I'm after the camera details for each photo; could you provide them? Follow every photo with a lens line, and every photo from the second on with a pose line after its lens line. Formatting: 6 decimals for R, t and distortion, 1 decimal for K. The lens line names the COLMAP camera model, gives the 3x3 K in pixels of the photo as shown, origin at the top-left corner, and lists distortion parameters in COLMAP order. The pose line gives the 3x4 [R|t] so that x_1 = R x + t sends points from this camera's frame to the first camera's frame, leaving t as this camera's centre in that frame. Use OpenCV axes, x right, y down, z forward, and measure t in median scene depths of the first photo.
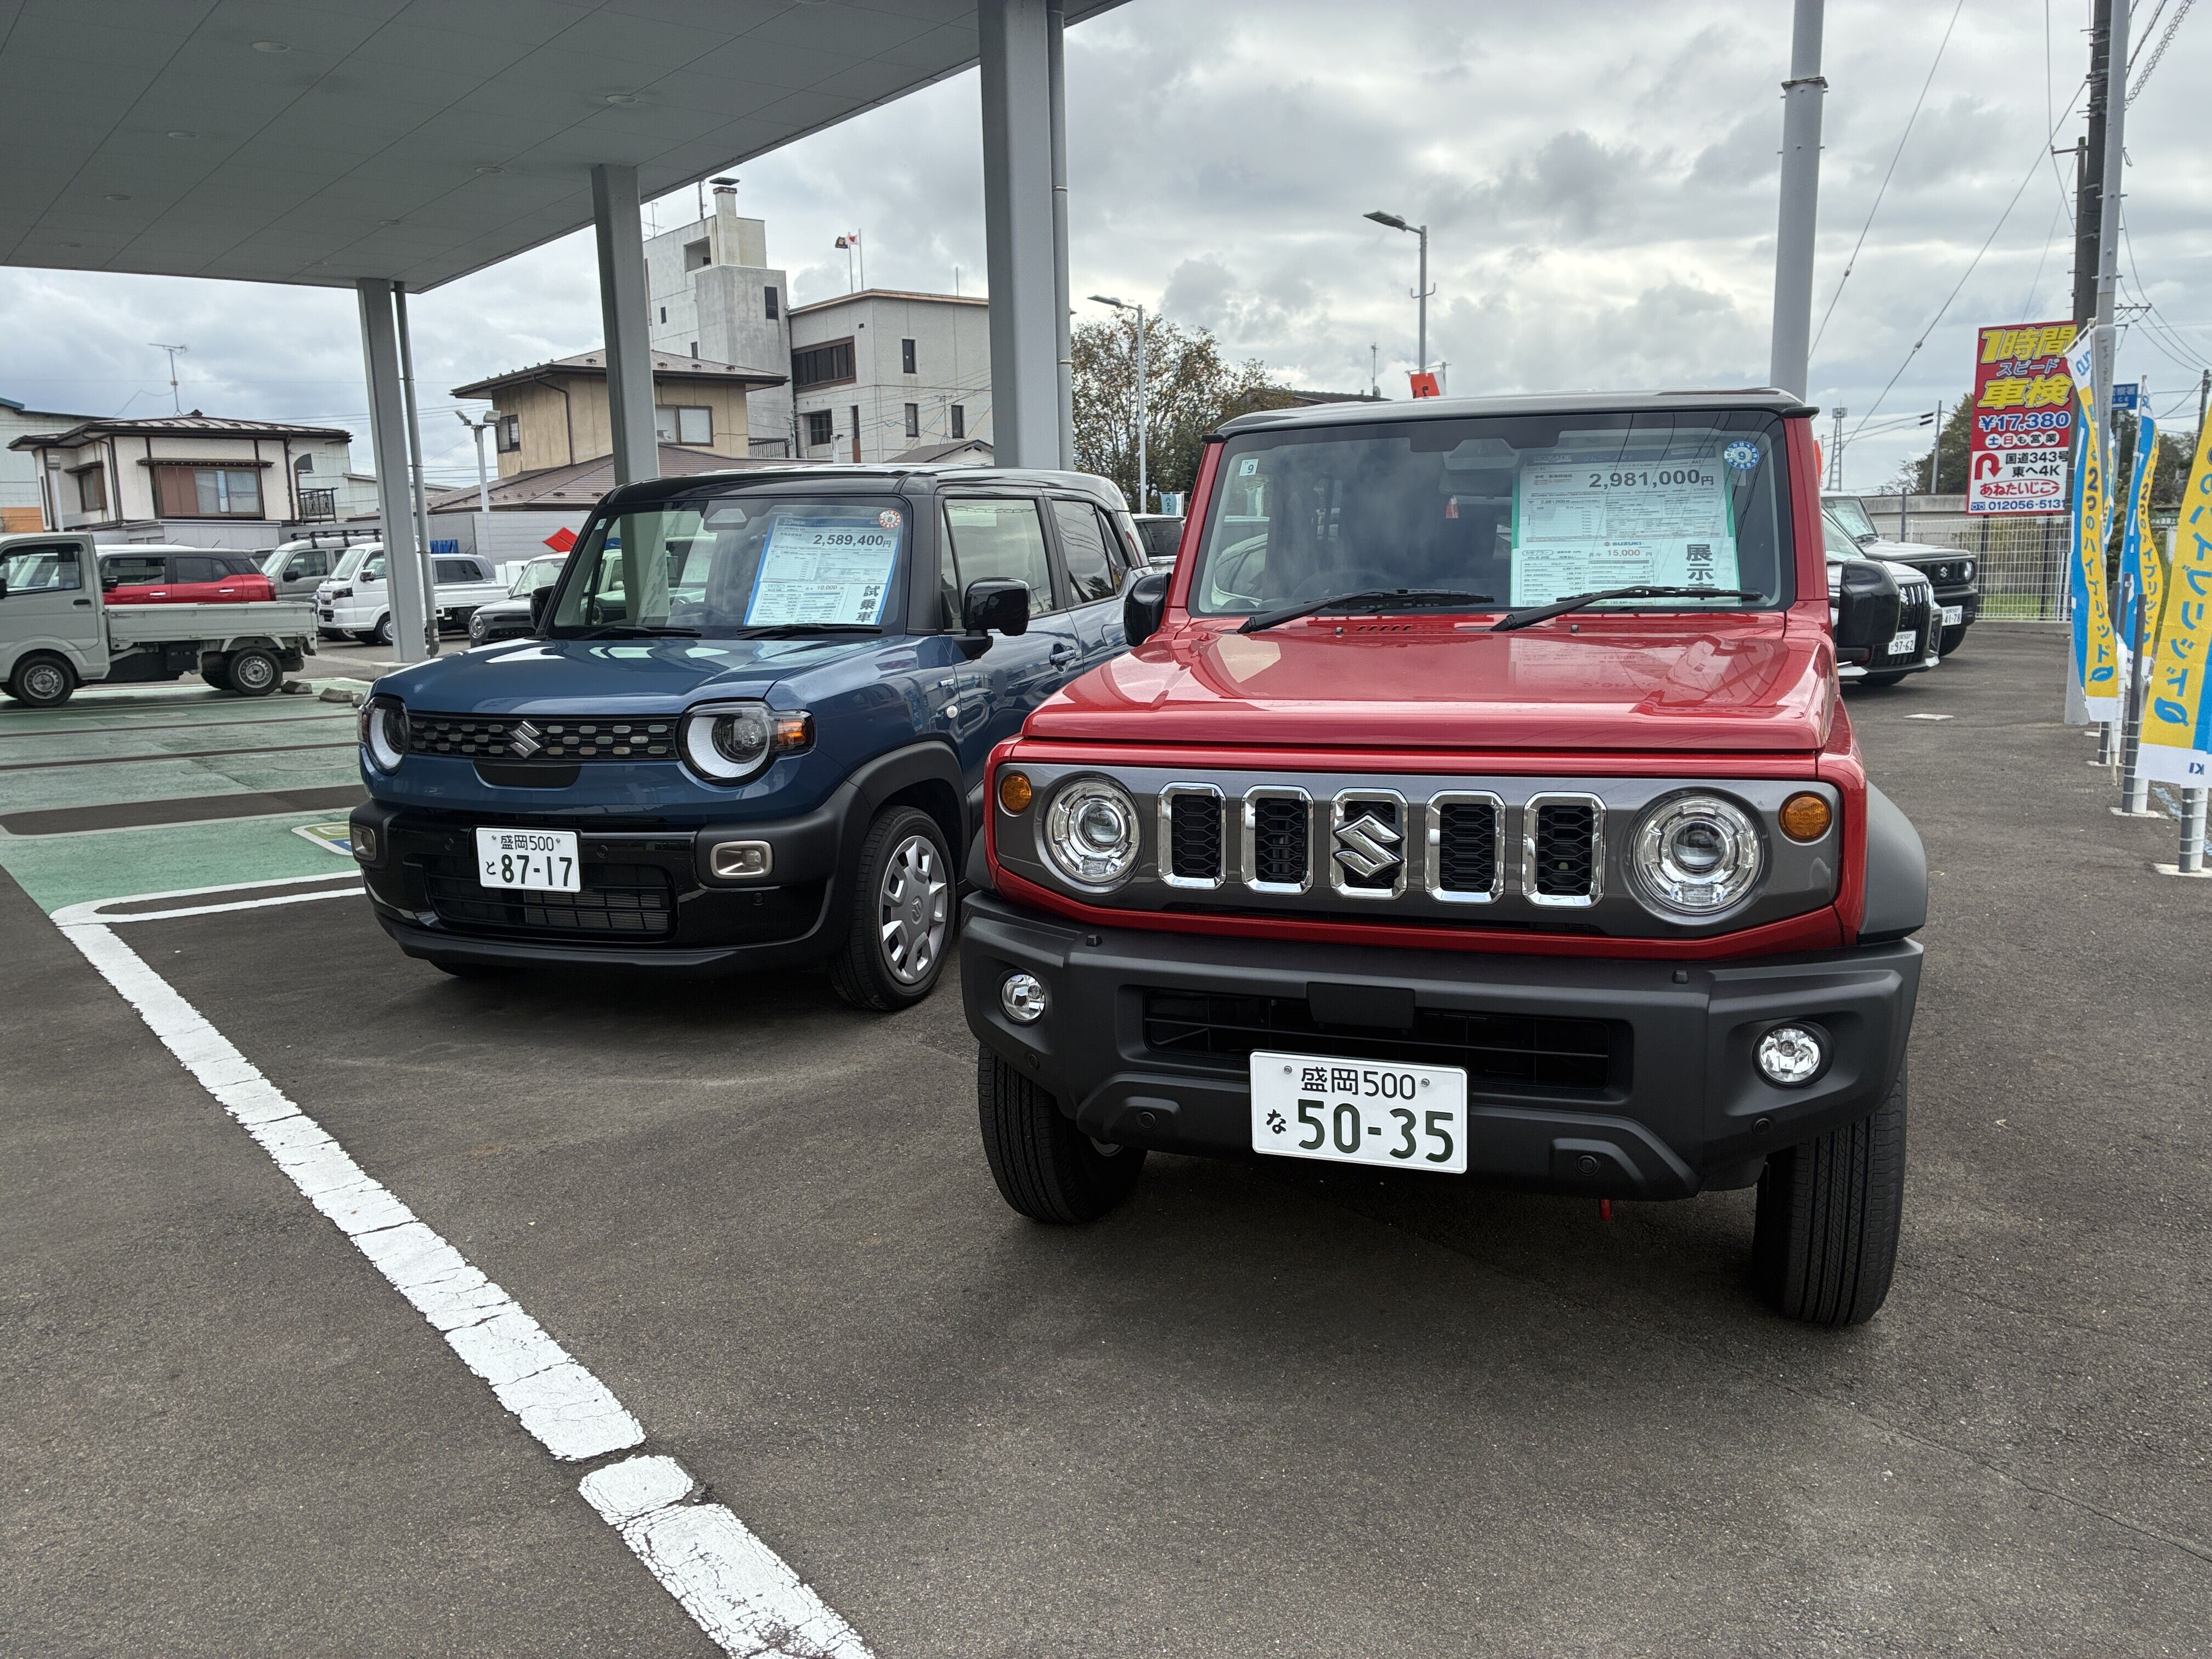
lens RADIAL K [[1639.7, 0, 1118.7], [0, 1639.7, 832.8], [0, 0, 1]] dist [0.018988, -0.003320]
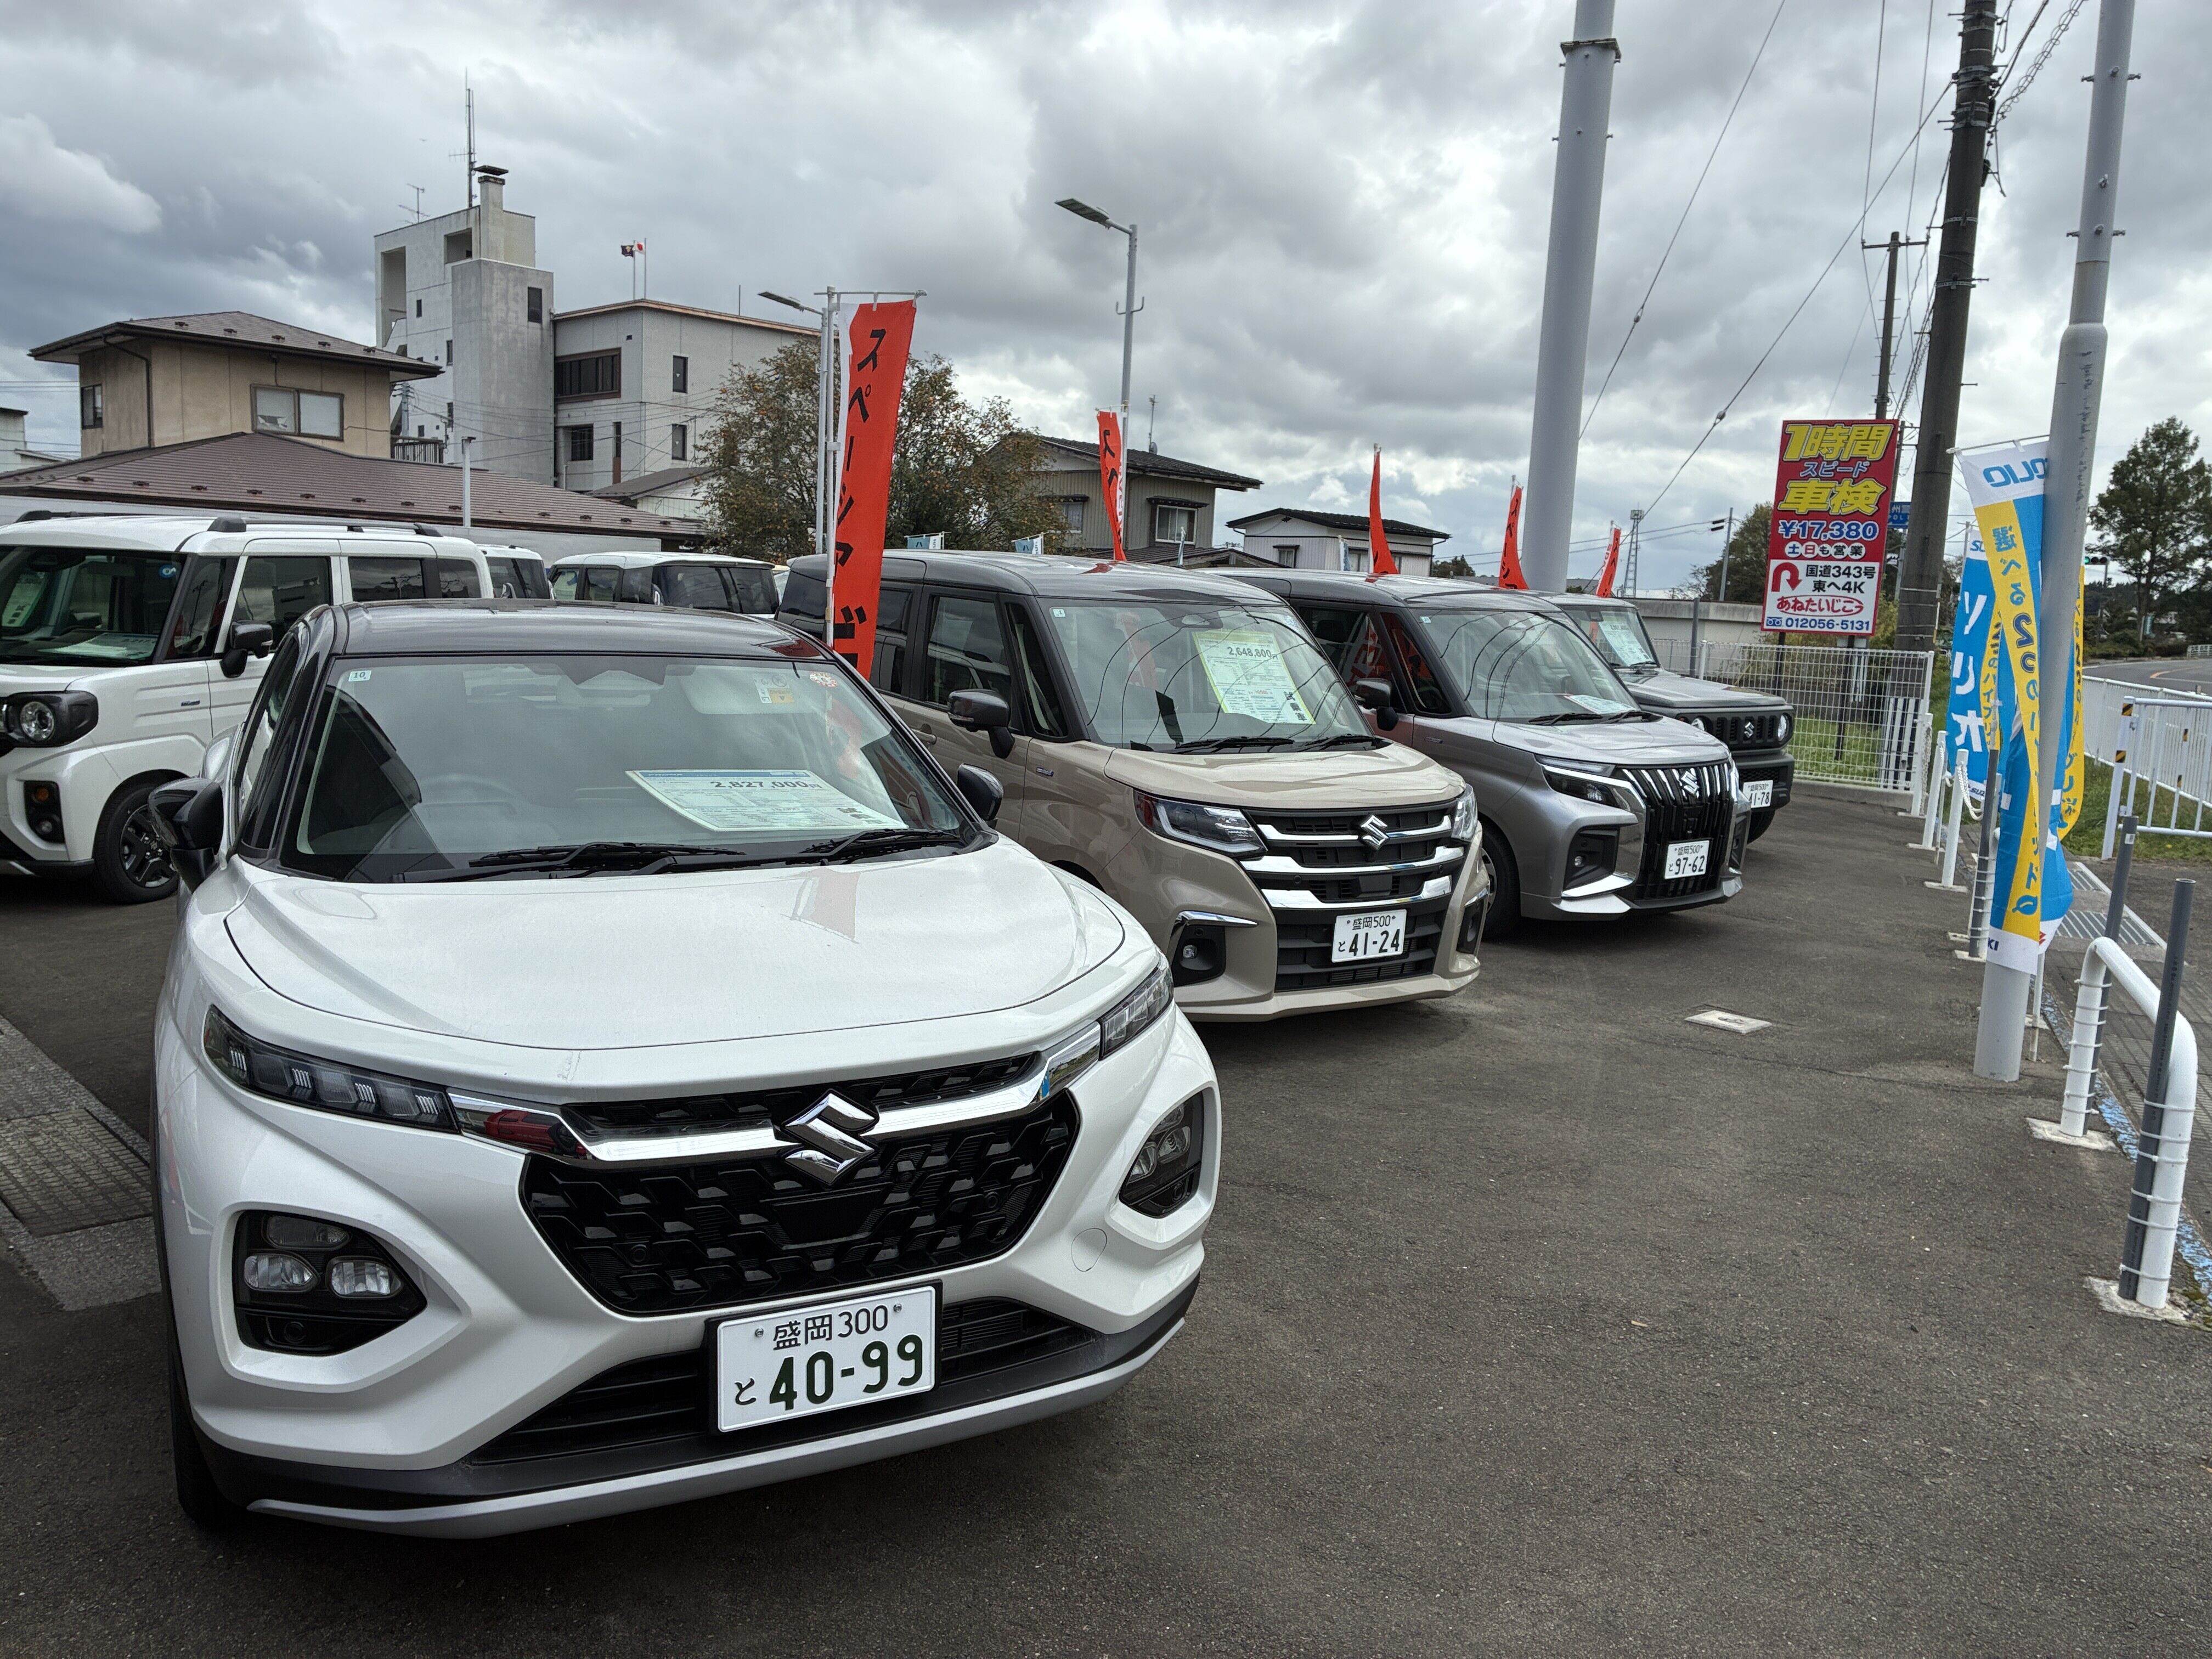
lens RADIAL K [[1650.8, 0, 1106.0], [0, 1650.8, 829.5], [0, 0, 1]] dist [0.027502, -0.000217]
pose [[0.992457, 0.055544, 0.109290, 0.078515], [-0.051795, 0.997978, -0.036850, -0.037047], [-0.111115, 0.030911, 0.993327, 0.167161]]
